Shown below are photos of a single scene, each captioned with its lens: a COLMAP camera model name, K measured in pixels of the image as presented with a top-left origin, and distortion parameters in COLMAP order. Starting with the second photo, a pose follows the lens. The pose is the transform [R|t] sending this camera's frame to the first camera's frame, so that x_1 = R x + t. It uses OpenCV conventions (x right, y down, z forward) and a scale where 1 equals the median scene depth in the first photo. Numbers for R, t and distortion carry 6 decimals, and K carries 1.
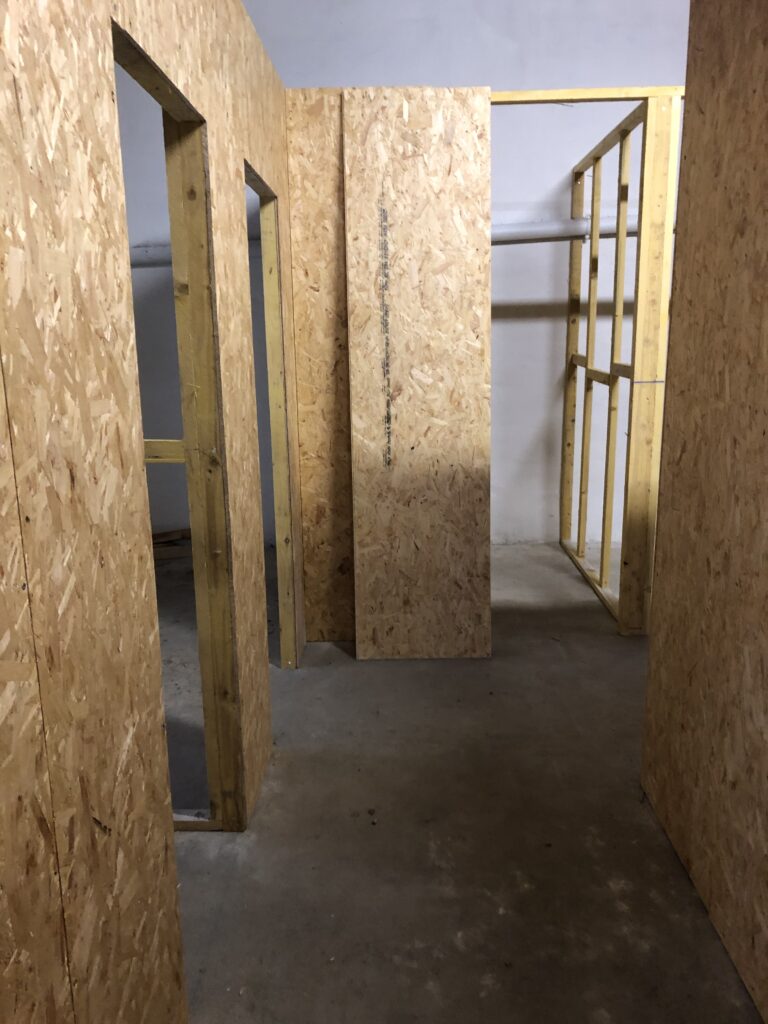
lens RADIAL K [[833.3, 0, 380.5], [0, 833.3, 507.1], [0, 0, 1]] dist [0.066419, -0.077264]
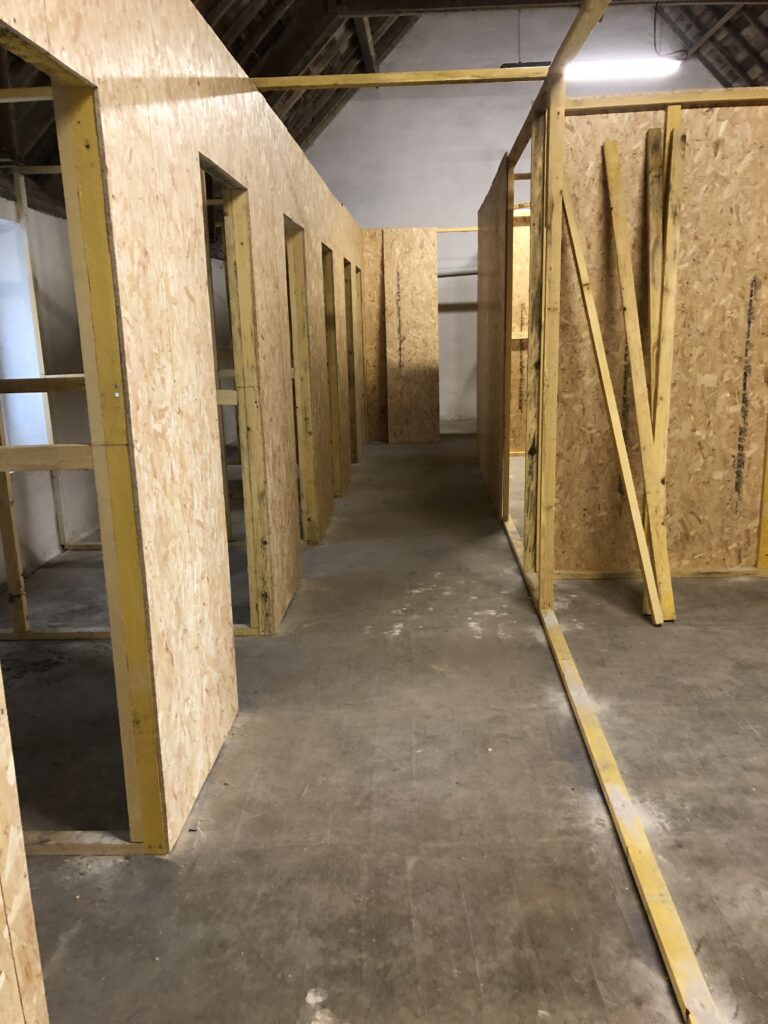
lens RADIAL K [[833.3, 0, 382.6], [0, 833.3, 513.0], [0, 0, 1]] dist [0.066419, -0.077264]
pose [[0.999578, -0.003838, -0.028810, 0.028199], [0.004158, 0.999930, 0.011061, 0.392795], [0.028765, -0.011177, 0.999524, -1.703186]]
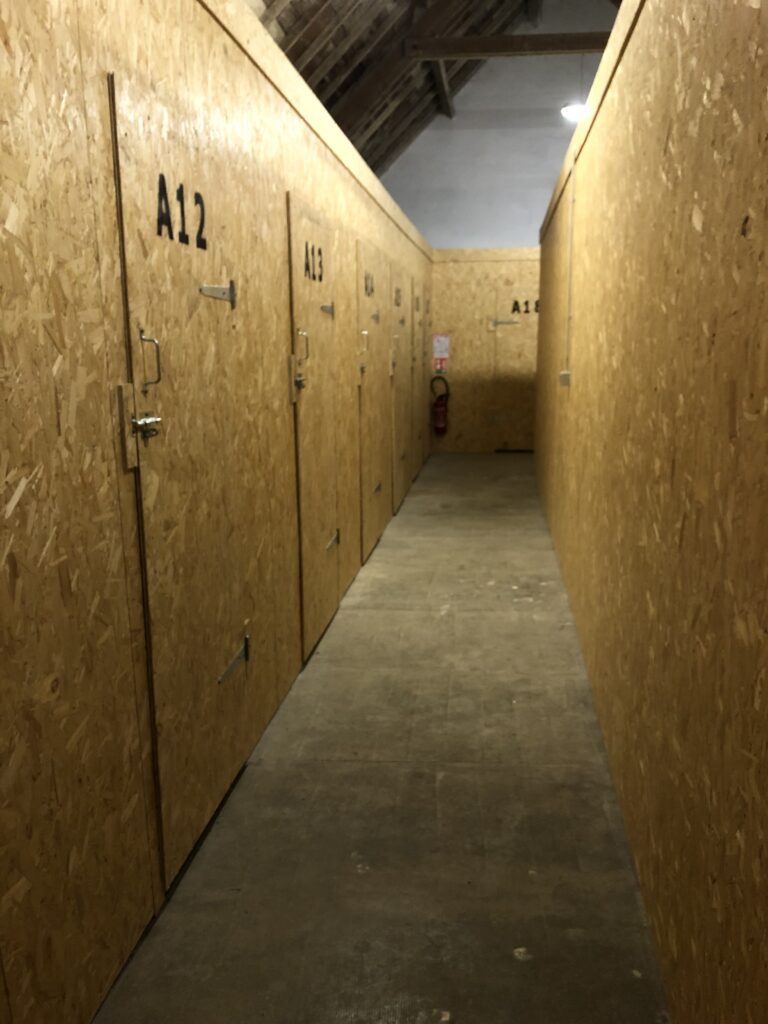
lens RADIAL K [[833.3, 0, 388.4], [0, 833.3, 507.2], [0, 0, 1]] dist [0.066419, -0.077264]
pose [[0.994747, 0.028981, -0.098178, 0.051320], [-0.030403, 0.999453, -0.013017, 0.424922], [0.097747, 0.015933, 0.995084, -1.849337]]
